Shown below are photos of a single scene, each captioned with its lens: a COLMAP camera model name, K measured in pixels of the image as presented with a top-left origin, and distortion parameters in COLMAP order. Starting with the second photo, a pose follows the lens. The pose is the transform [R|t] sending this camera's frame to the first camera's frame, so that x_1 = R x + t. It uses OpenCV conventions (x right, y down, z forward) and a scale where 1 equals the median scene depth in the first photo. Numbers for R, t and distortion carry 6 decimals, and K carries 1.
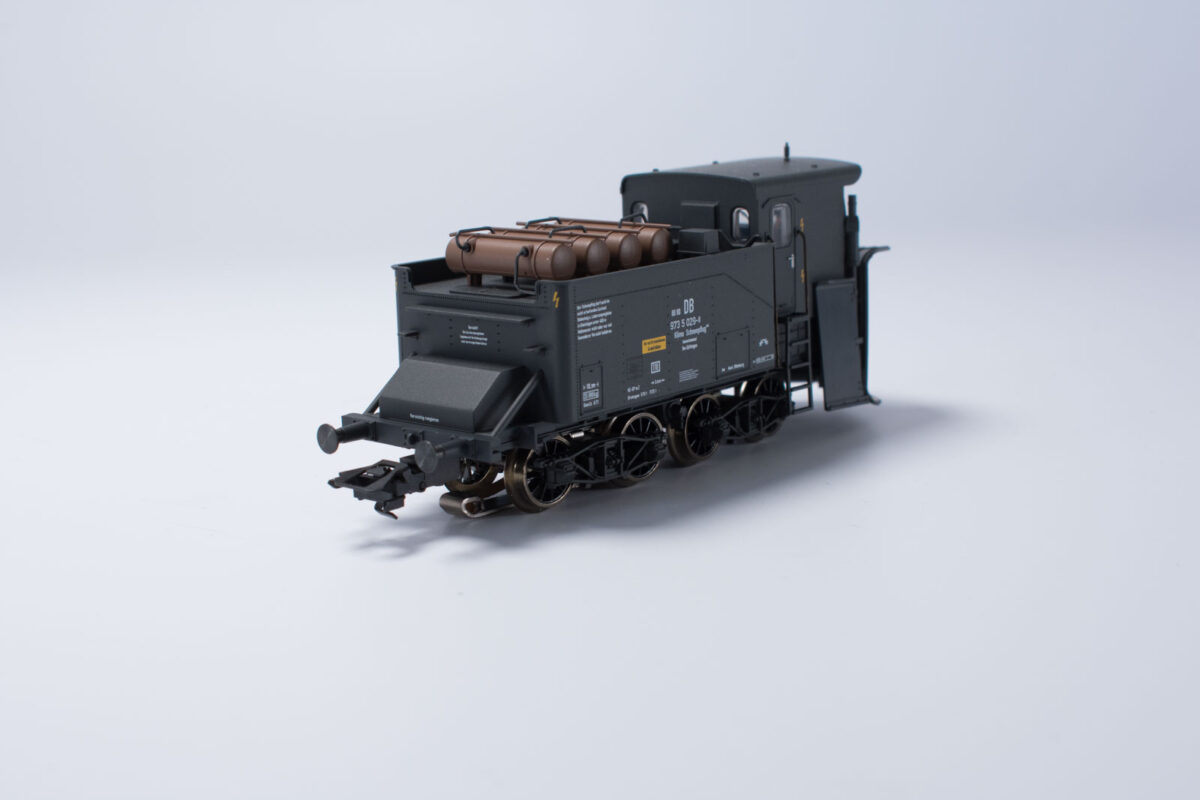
lens RADIAL K [[1956.7, 0, 600.4], [0, 1956.7, 399.9], [0, 0, 1]] dist [0.052208, 0.000000]
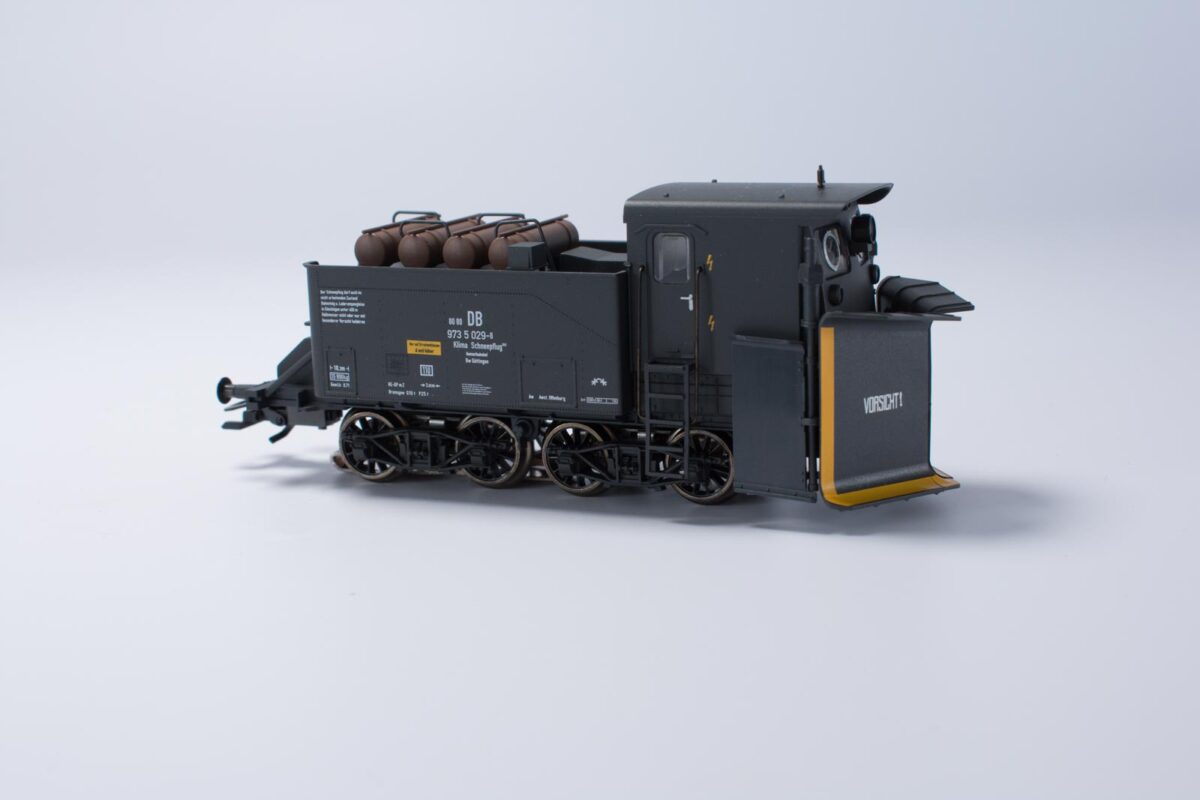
lens RADIAL K [[1956.7, 0, 601.7], [0, 1956.7, 399.5], [0, 0, 1]] dist [0.052208, 0.000000]
pose [[0.251697, 0.209509, -0.944857, 0.987915], [-0.158517, 0.972027, 0.173306, -0.187777], [0.954736, 0.106156, 0.277867, 0.804158]]
